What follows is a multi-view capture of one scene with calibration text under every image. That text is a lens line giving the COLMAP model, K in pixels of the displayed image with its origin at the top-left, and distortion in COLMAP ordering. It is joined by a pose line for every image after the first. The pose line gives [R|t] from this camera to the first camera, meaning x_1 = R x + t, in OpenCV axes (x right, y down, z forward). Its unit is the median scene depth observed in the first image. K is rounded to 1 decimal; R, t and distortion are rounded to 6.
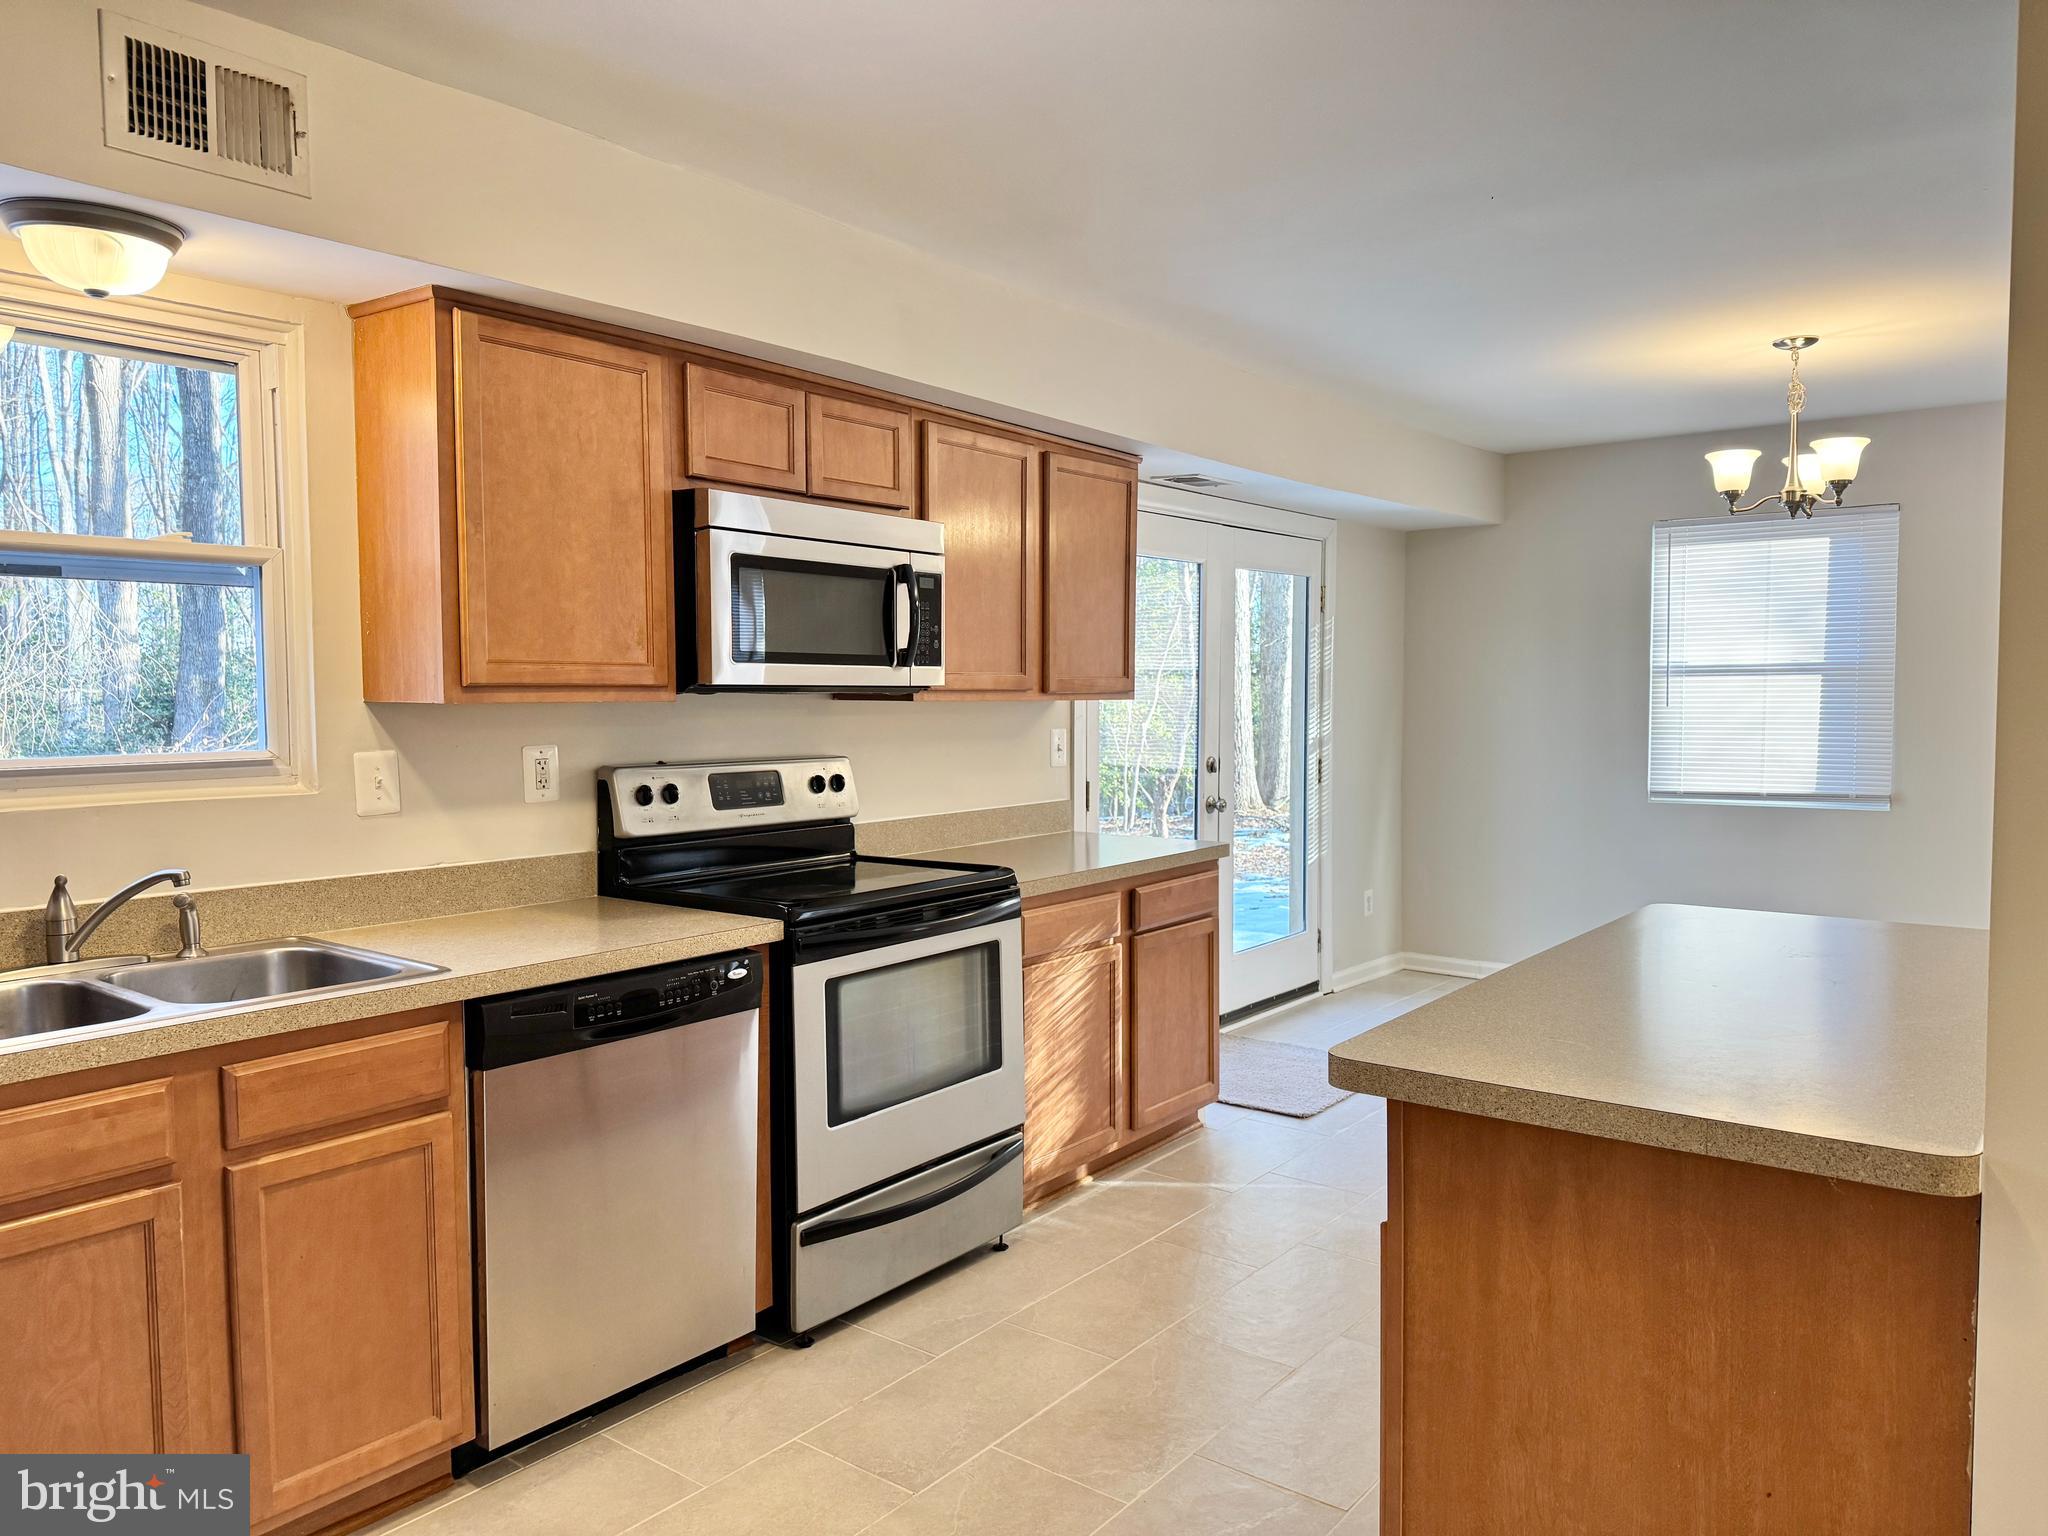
lens RADIAL K [[1433.0, 0, 1031.8], [0, 1433.0, 771.2], [0, 0, 1]] dist [0.113220, -0.170046]
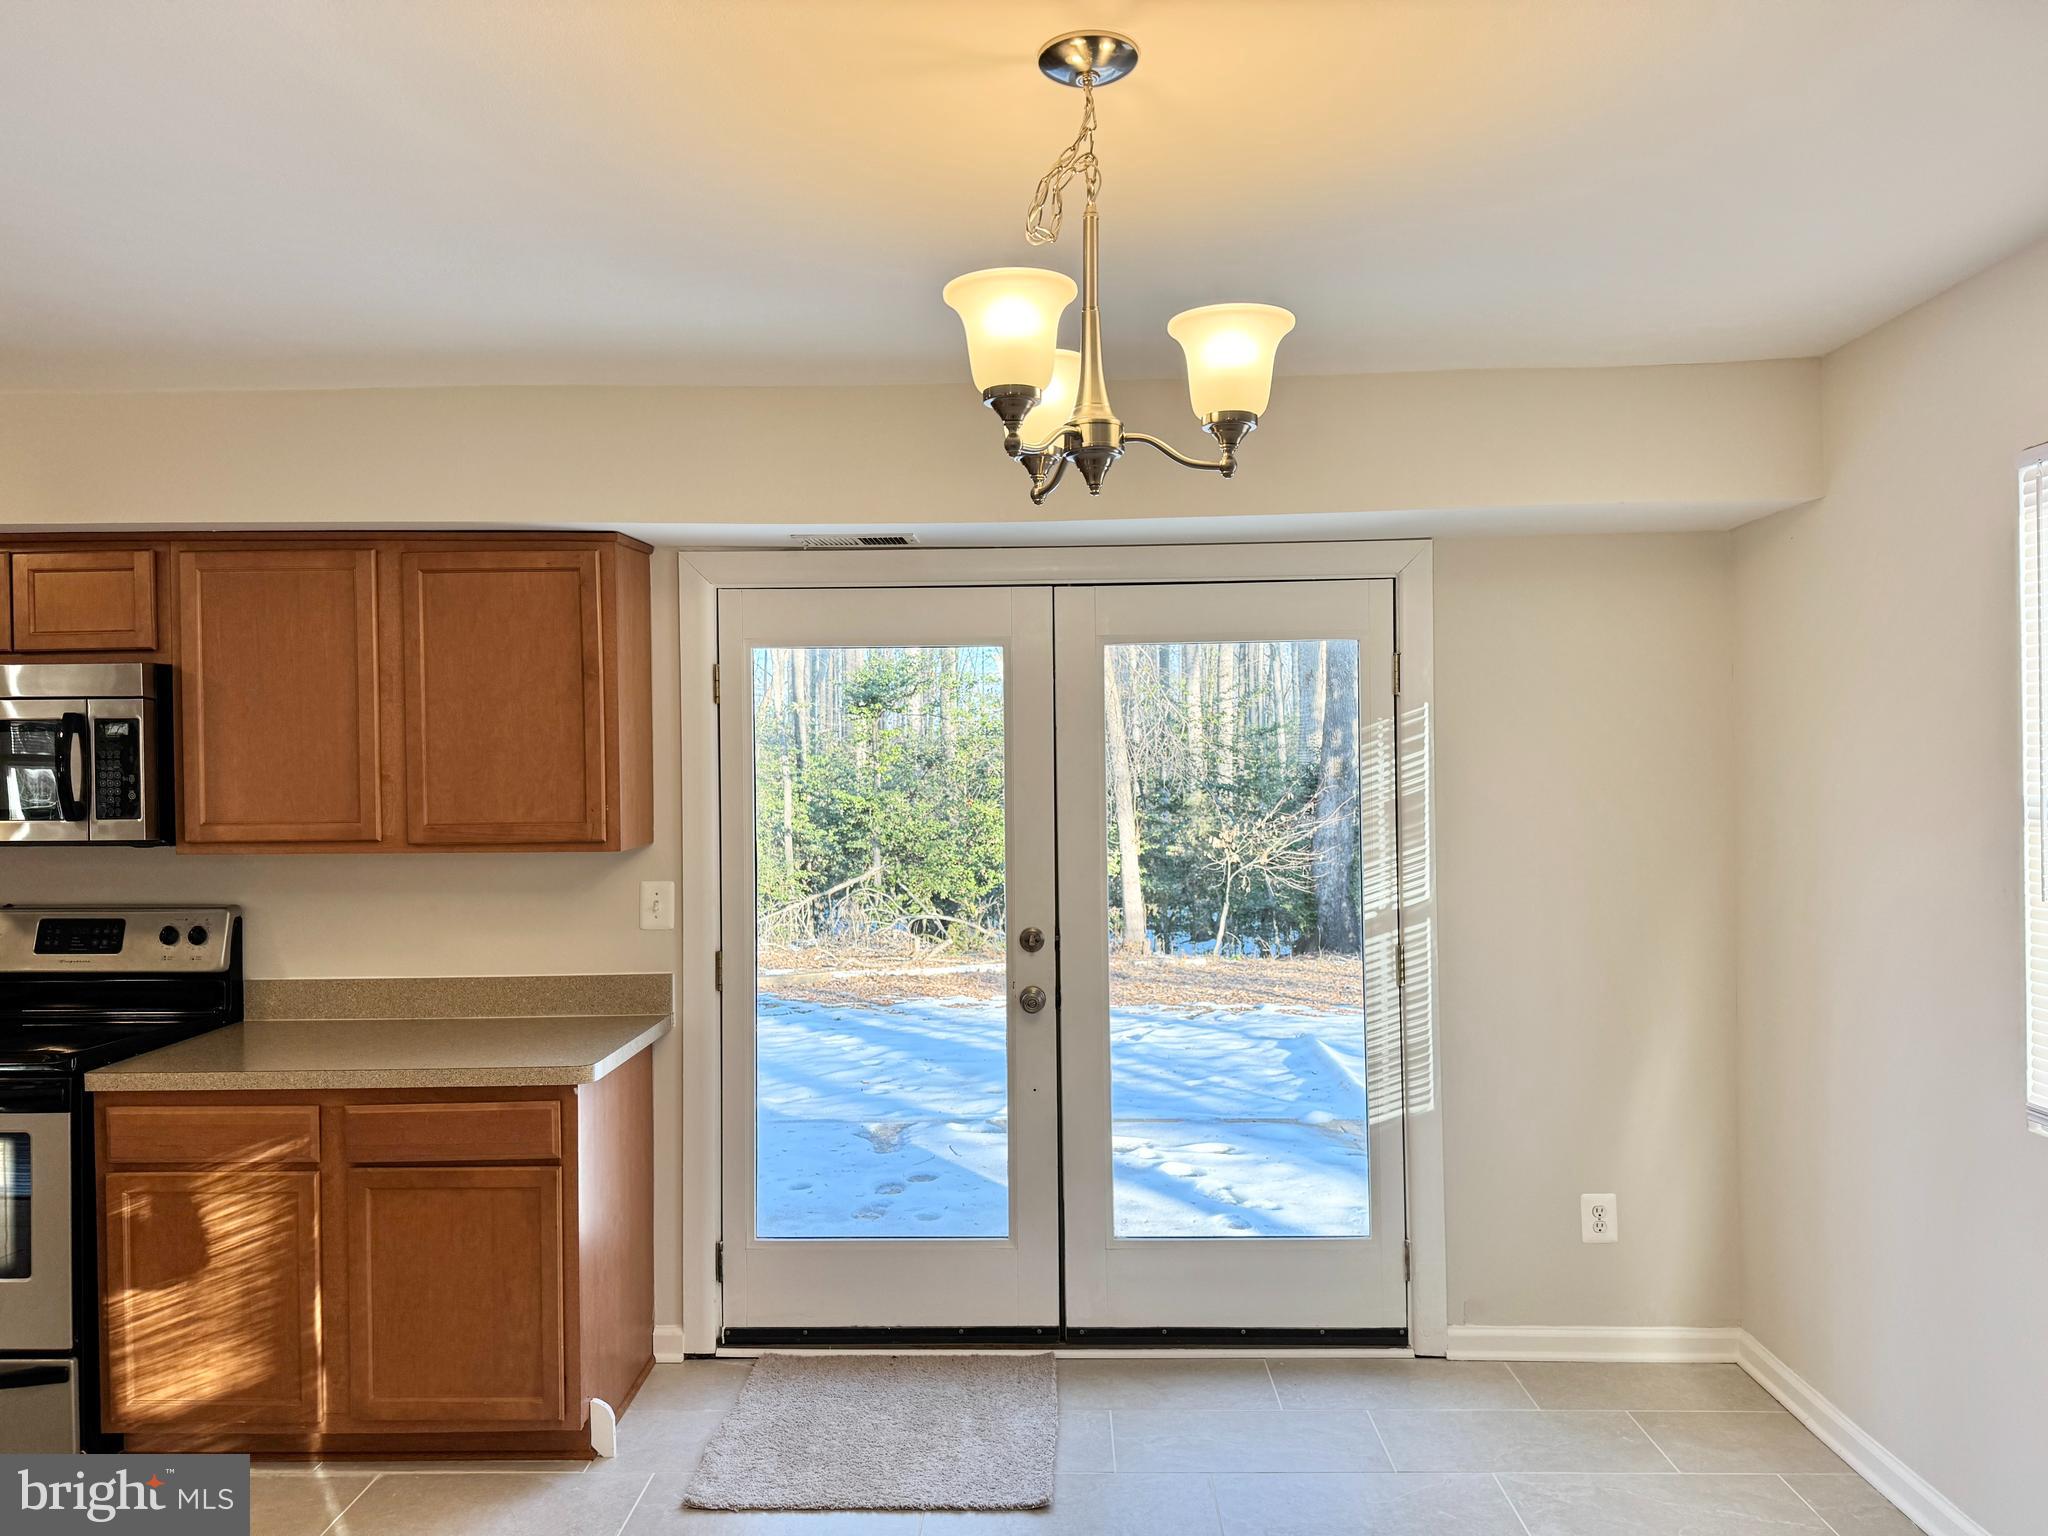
lens RADIAL K [[1446.2, 0, 1014.5], [0, 1446.2, 773.1], [0, 0, 1]] dist [0.000454, -0.001824]
pose [[0.585696, 0.001064, -0.810530, 1.047552], [-0.037413, 0.998969, -0.025724, -0.103446], [0.809667, 0.045390, 0.585132, 0.946508]]
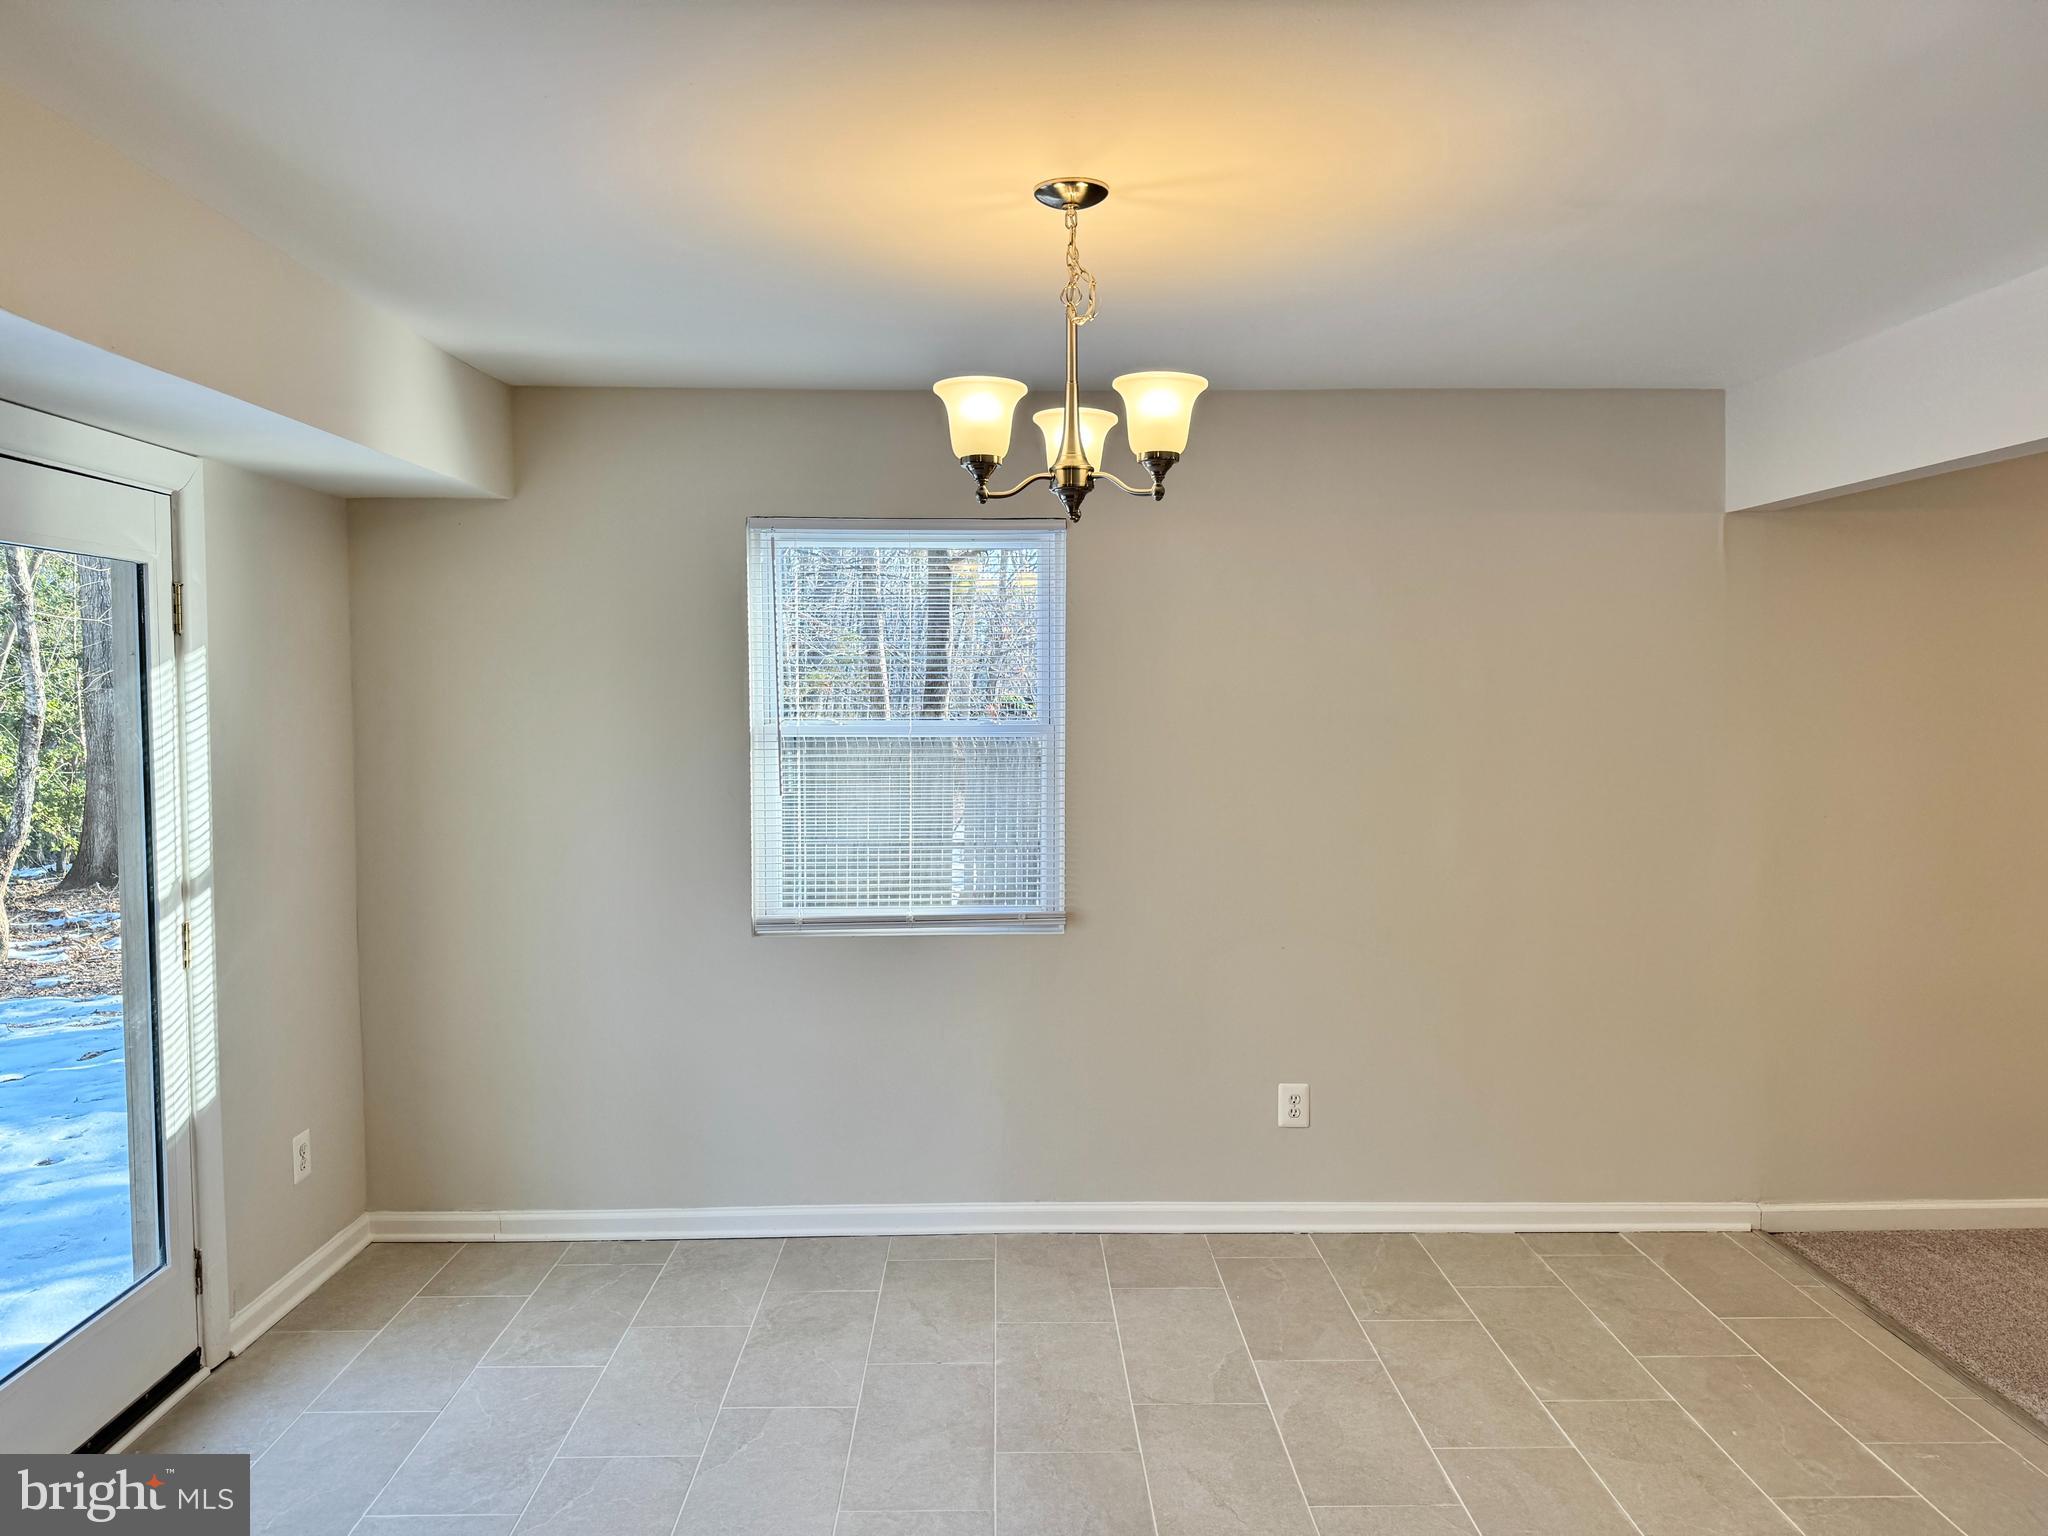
lens RADIAL K [[1433.0, 0, 1031.8], [0, 1433.0, 771.2], [0, 0, 1]] dist [0.113220, -0.170046]
pose [[0.781123, -0.033504, 0.623477, 0.205571], [0.033569, 0.999369, 0.011645, -0.104497], [-0.623474, 0.011833, 0.781755, 0.728506]]
